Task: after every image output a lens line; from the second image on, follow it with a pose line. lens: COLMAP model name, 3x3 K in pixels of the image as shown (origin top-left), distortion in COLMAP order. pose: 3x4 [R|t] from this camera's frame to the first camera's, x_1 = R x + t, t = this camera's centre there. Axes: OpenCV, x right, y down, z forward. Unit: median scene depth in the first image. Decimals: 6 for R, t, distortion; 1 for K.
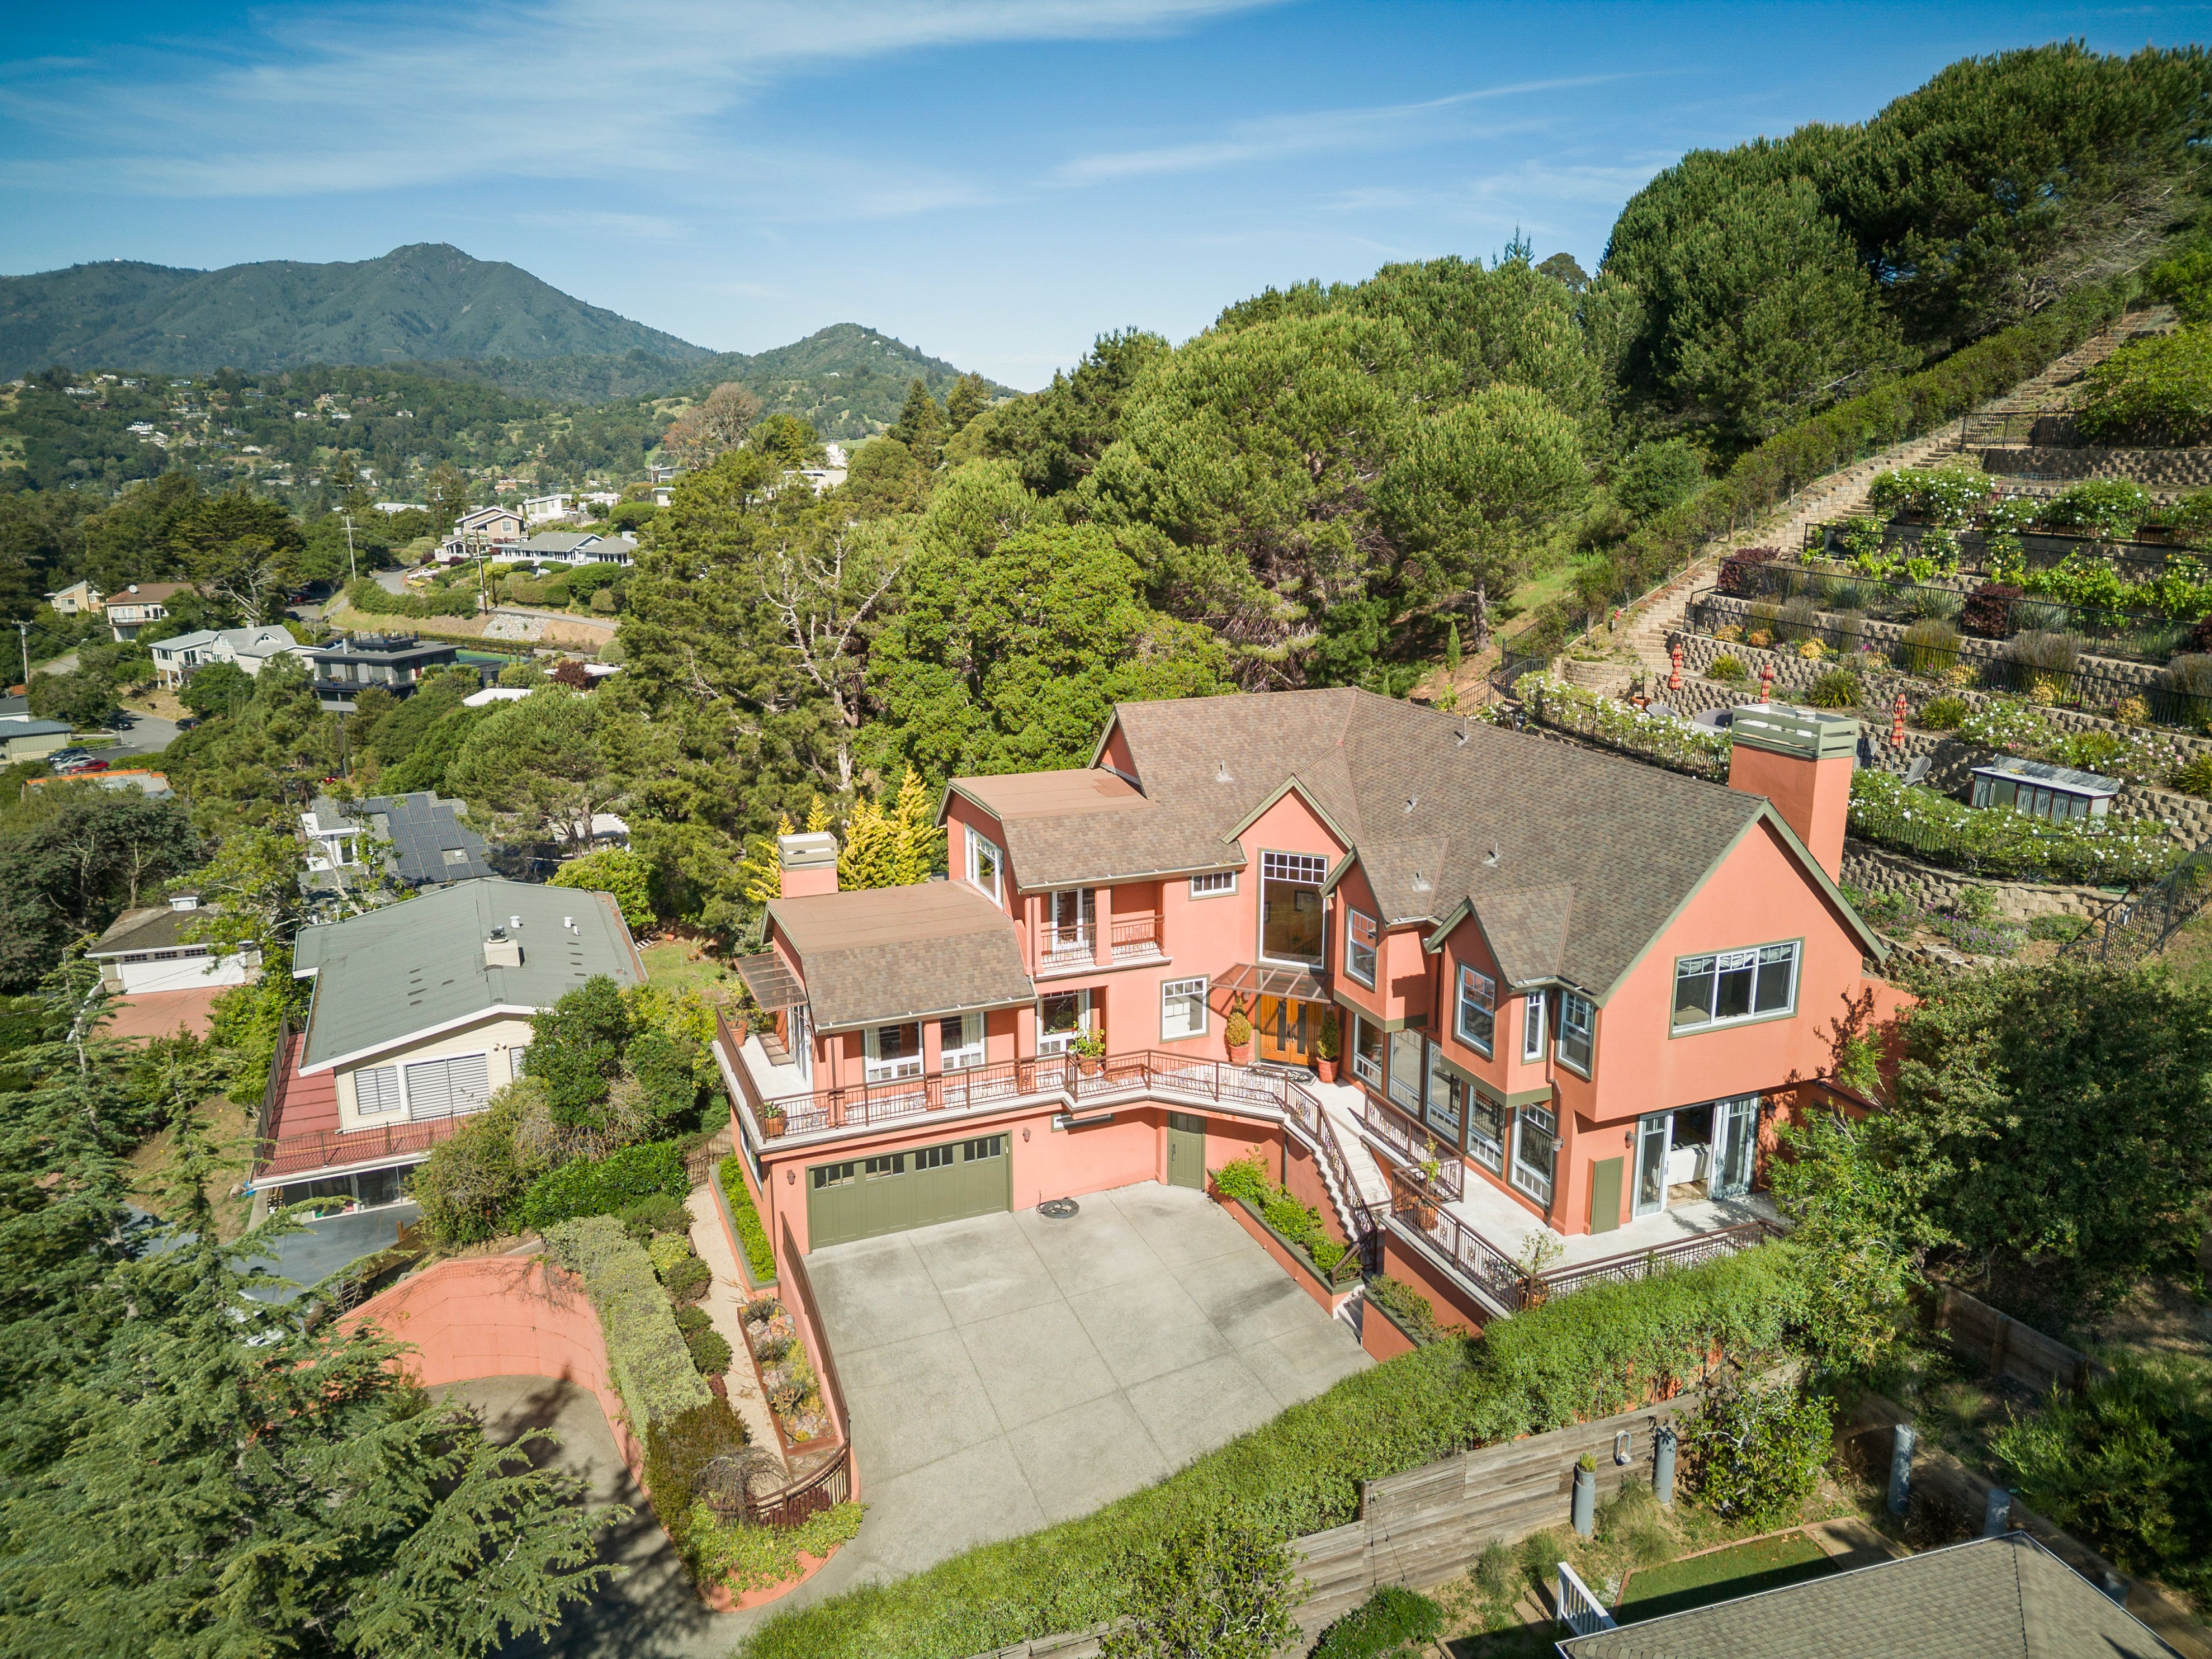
lens RADIAL K [[1569.5, 0, 1078.1], [0, 1569.5, 819.4], [0, 0, 1]] dist [0.077269, -0.081674]
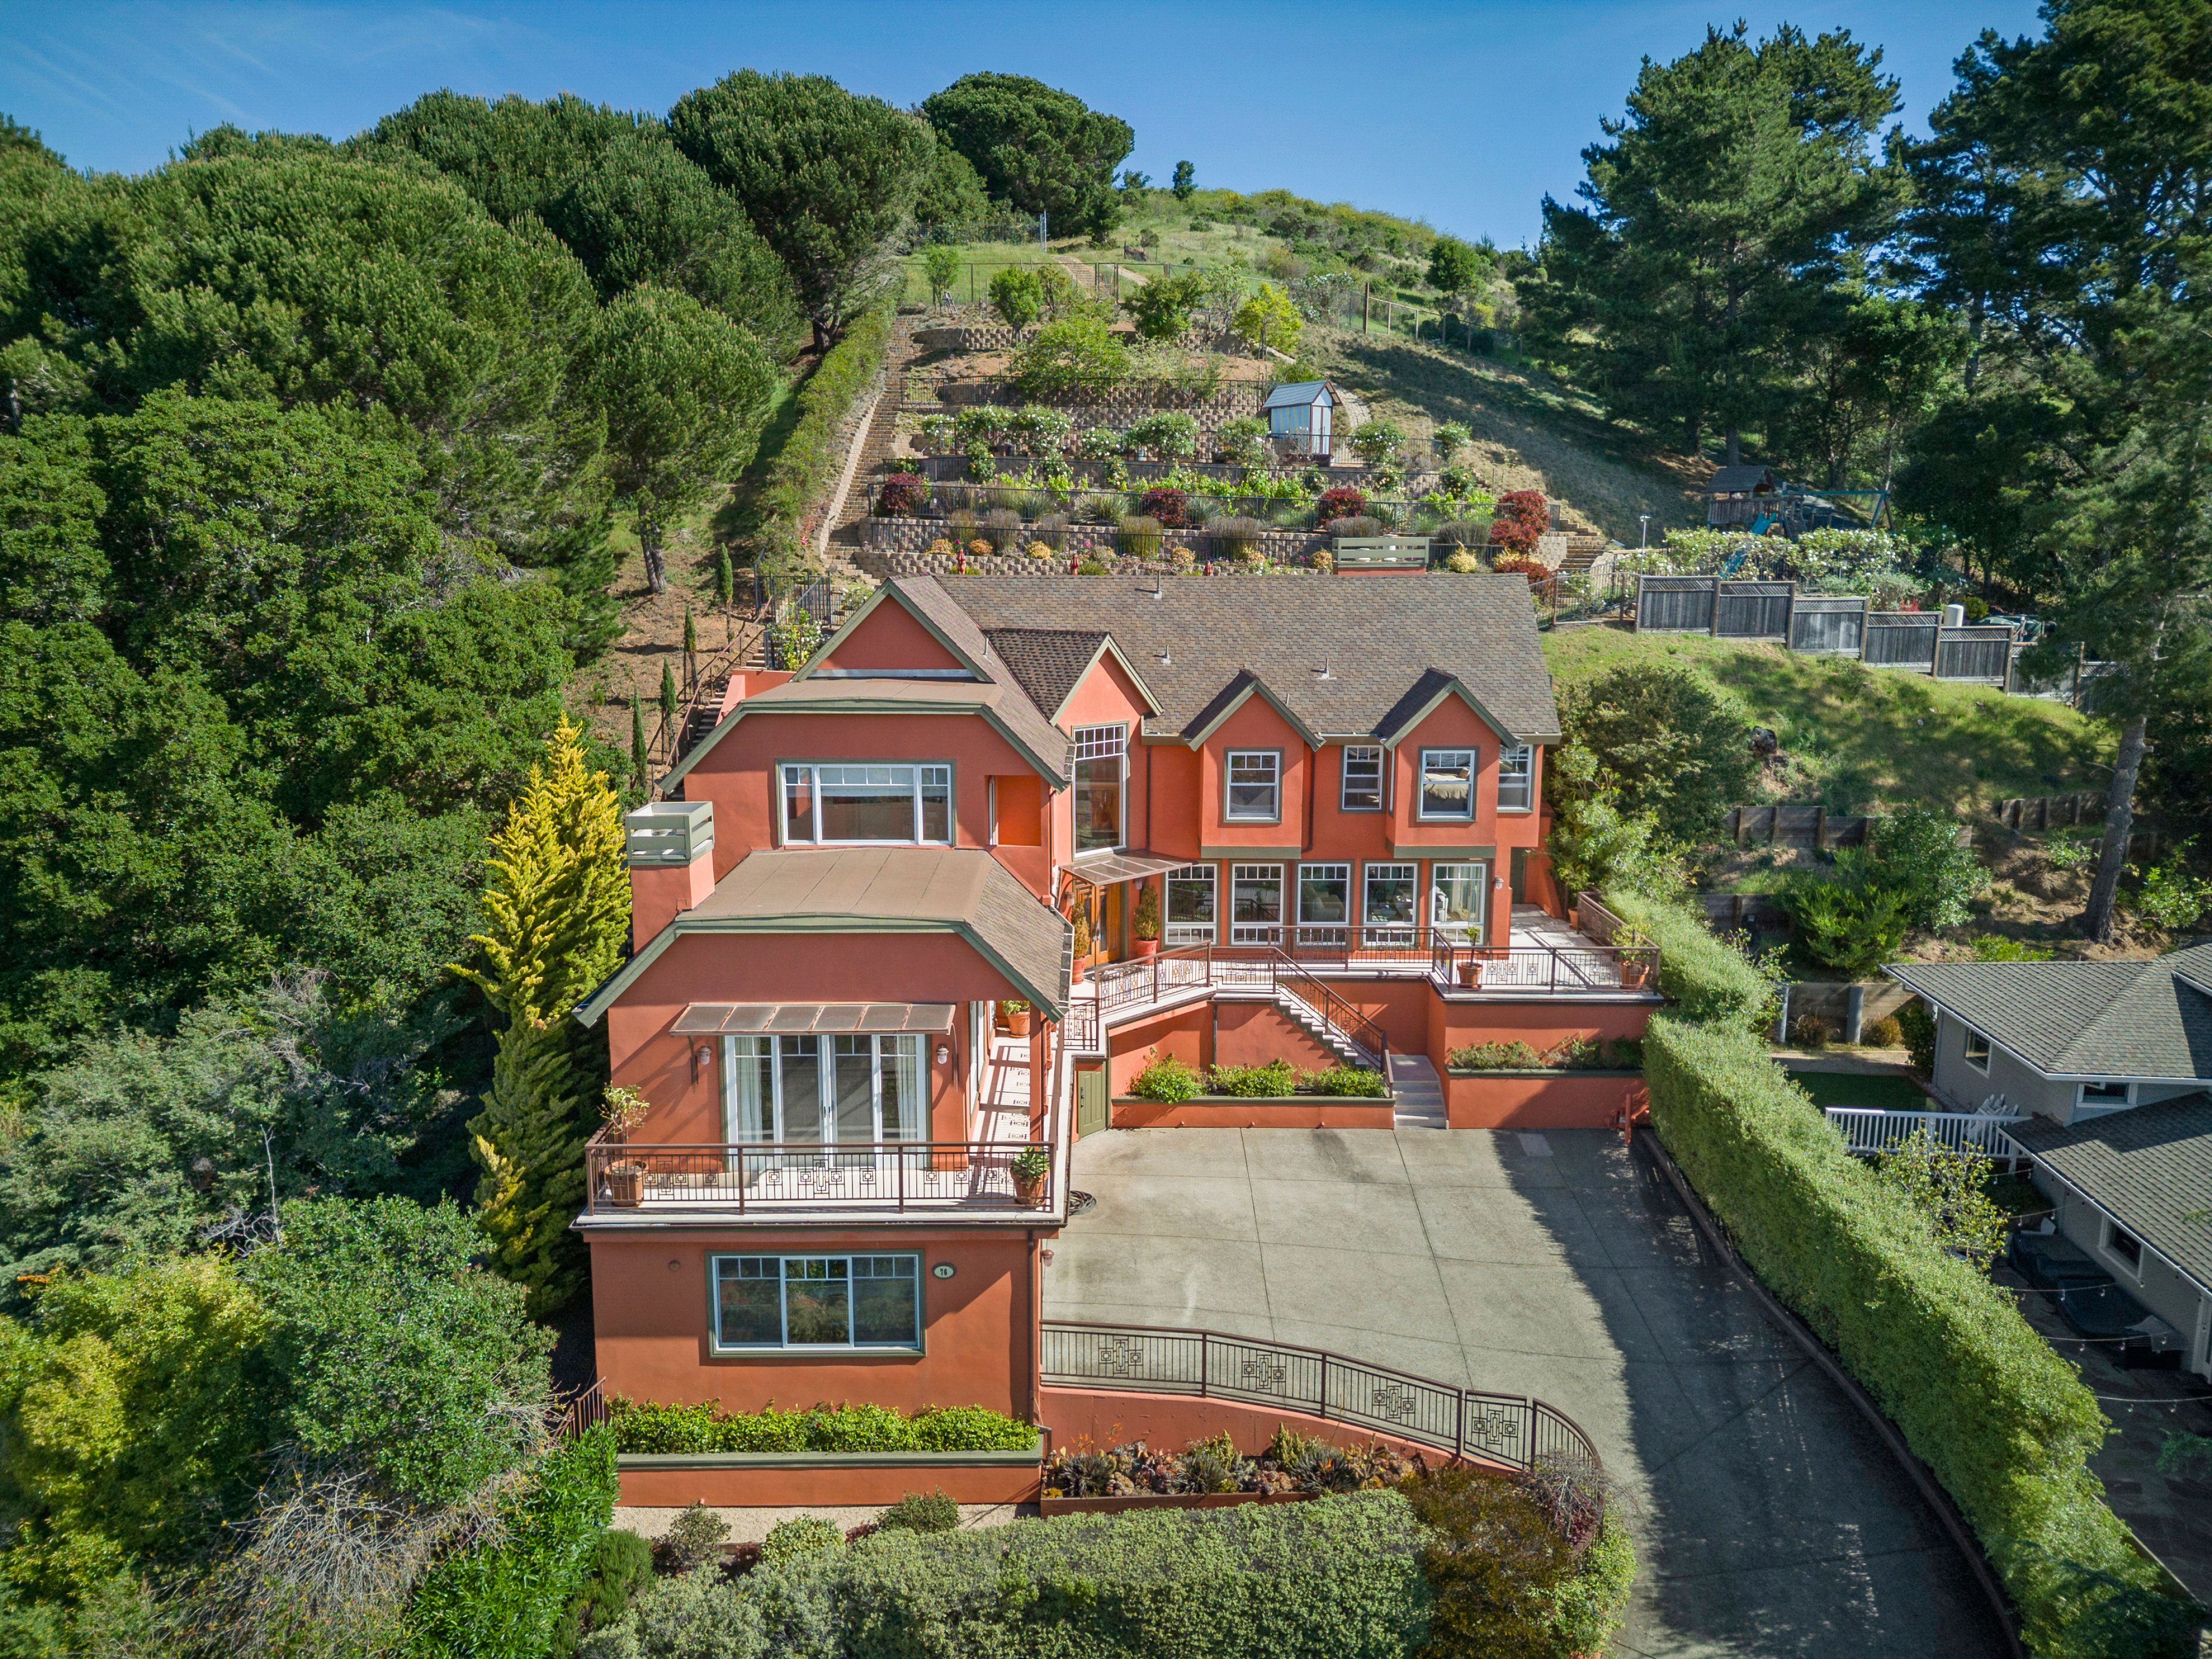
lens RADIAL K [[1536.6, 0, 1103.1], [0, 1536.6, 838.8], [0, 0, 1]] dist [0.085372, -0.055226]
pose [[0.364982, -0.168129, 0.915708, -0.680054], [0.218011, 0.971647, 0.091505, 0.004289], [-0.905129, 0.166237, 0.391288, 0.655661]]
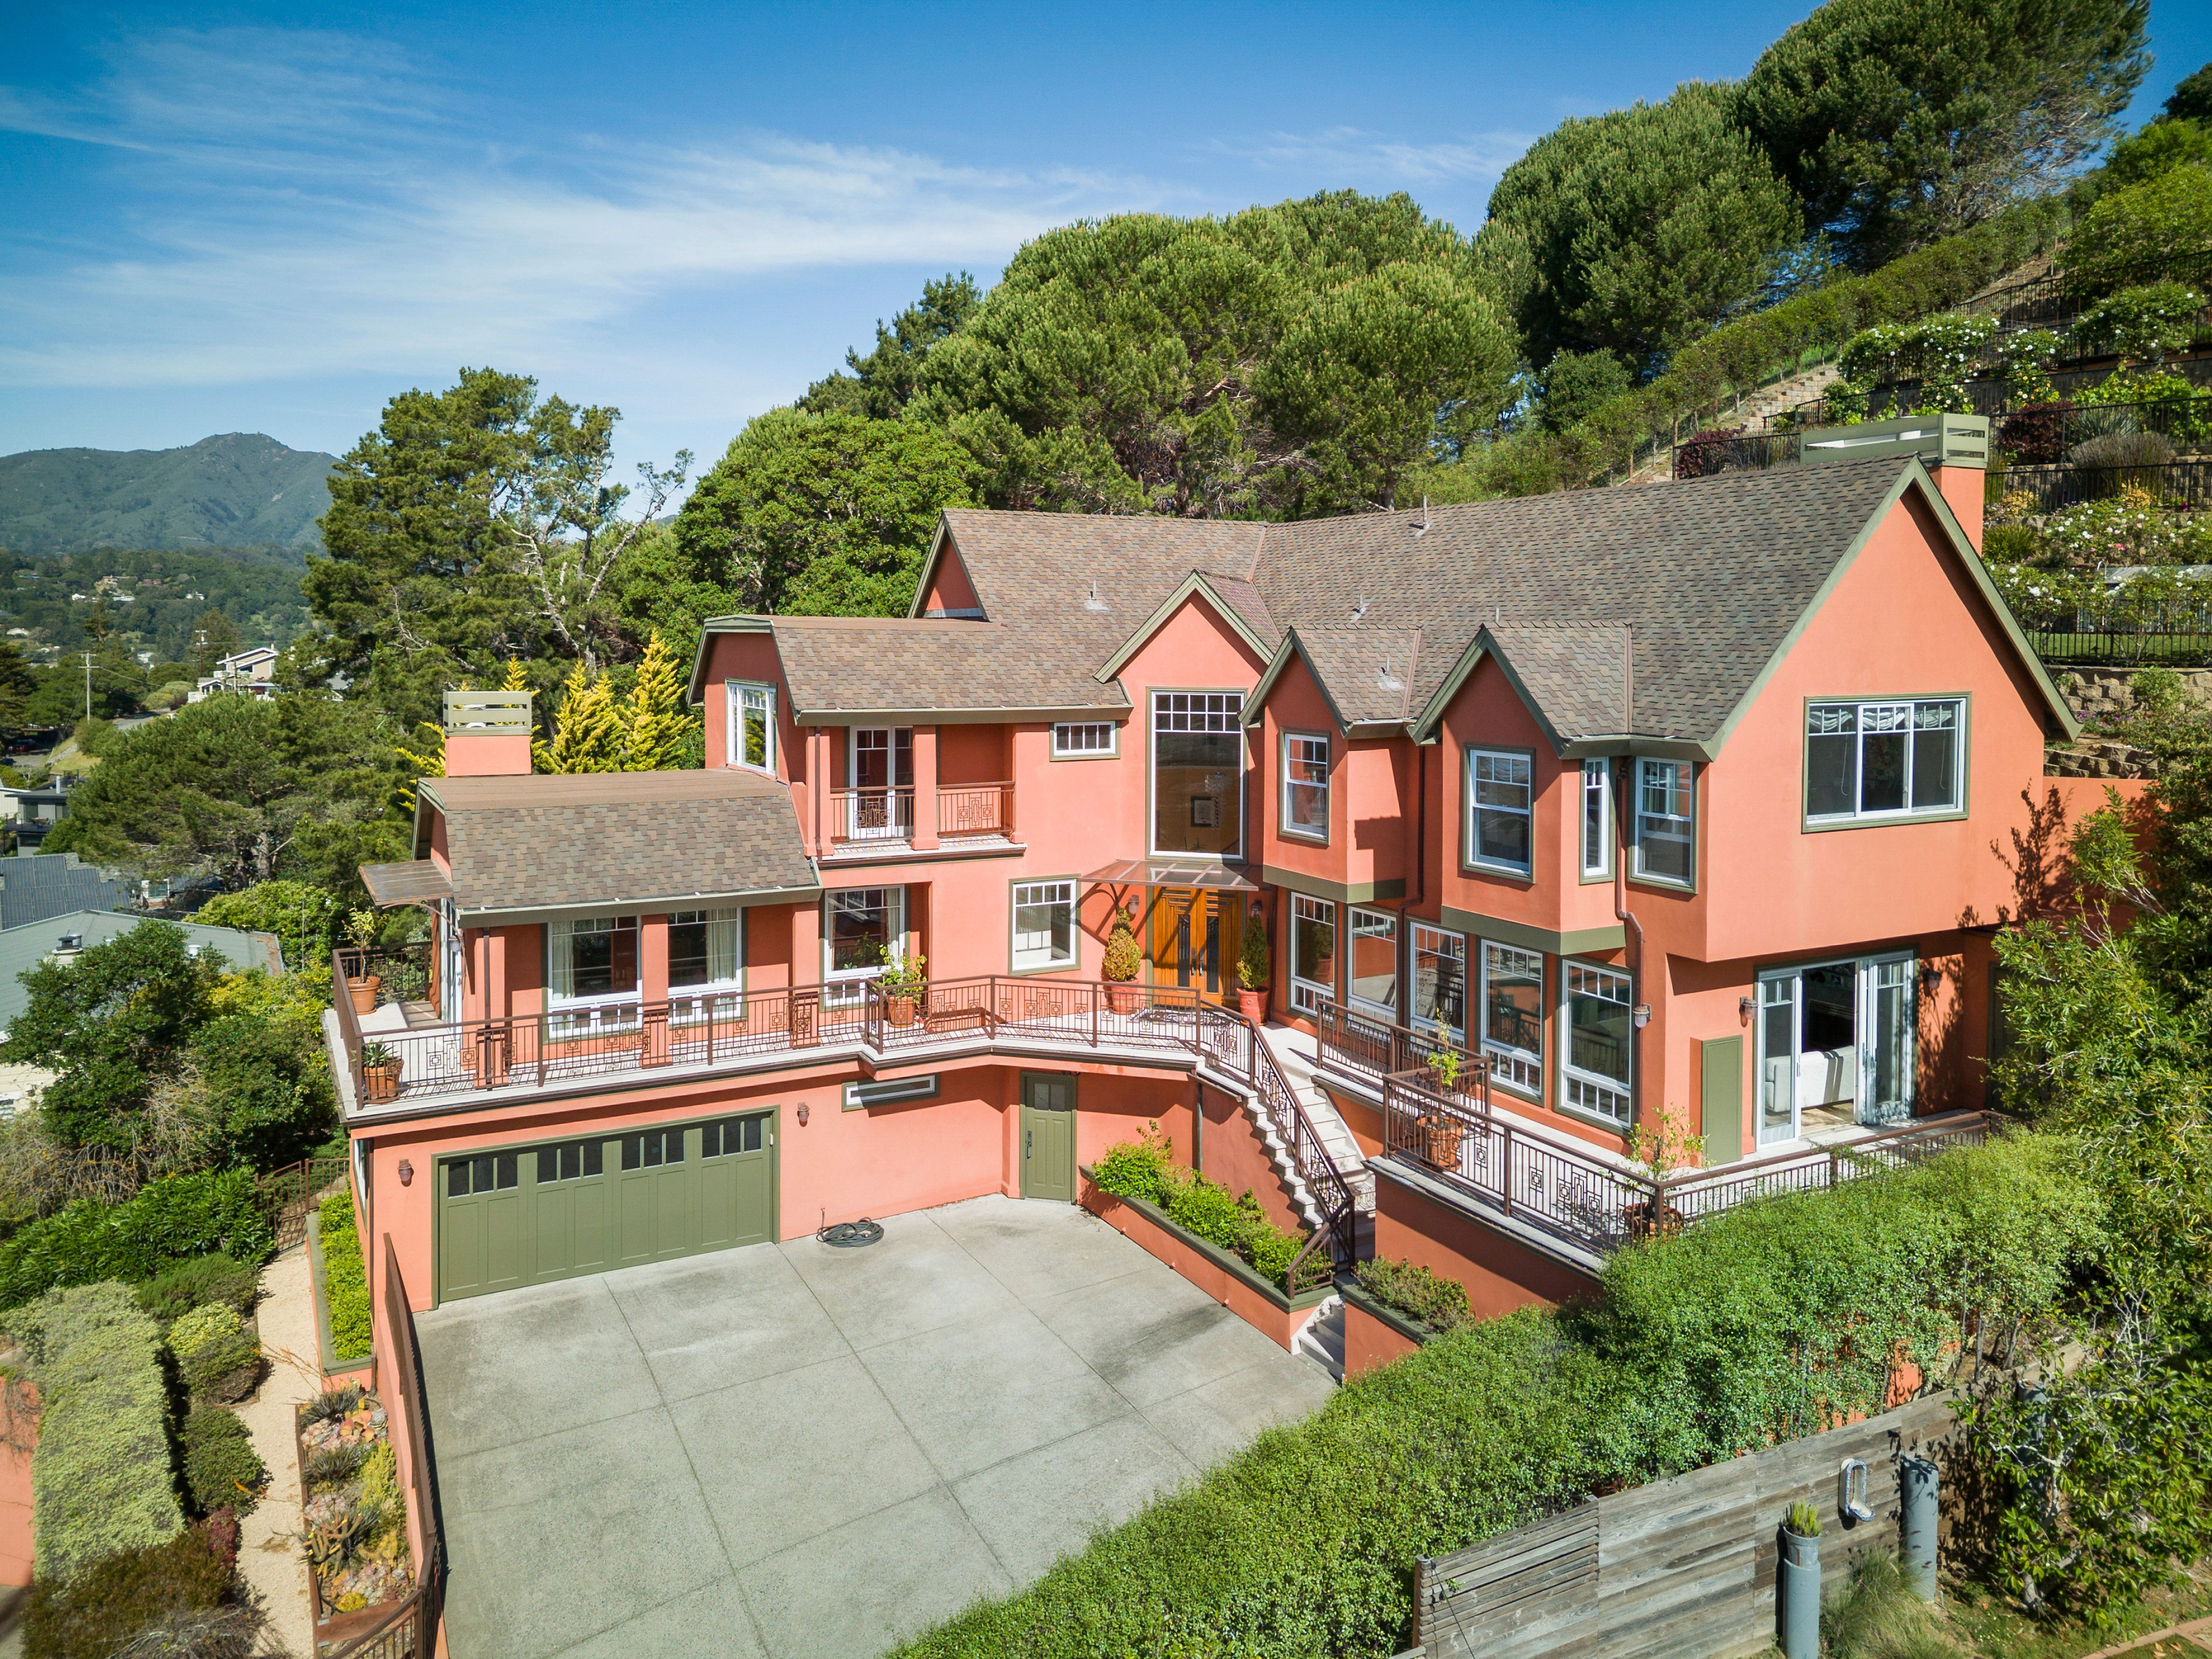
lens RADIAL K [[1615.7, 0, 1095.1], [0, 1615.7, 694.1], [0, 0, 1]] dist [0.070661, -0.061938]
pose [[0.993989, 0.003362, 0.109430, 0.012879], [0.018386, 0.980206, -0.197126, 0.164016], [-0.107927, 0.197953, 0.974252, 0.296911]]
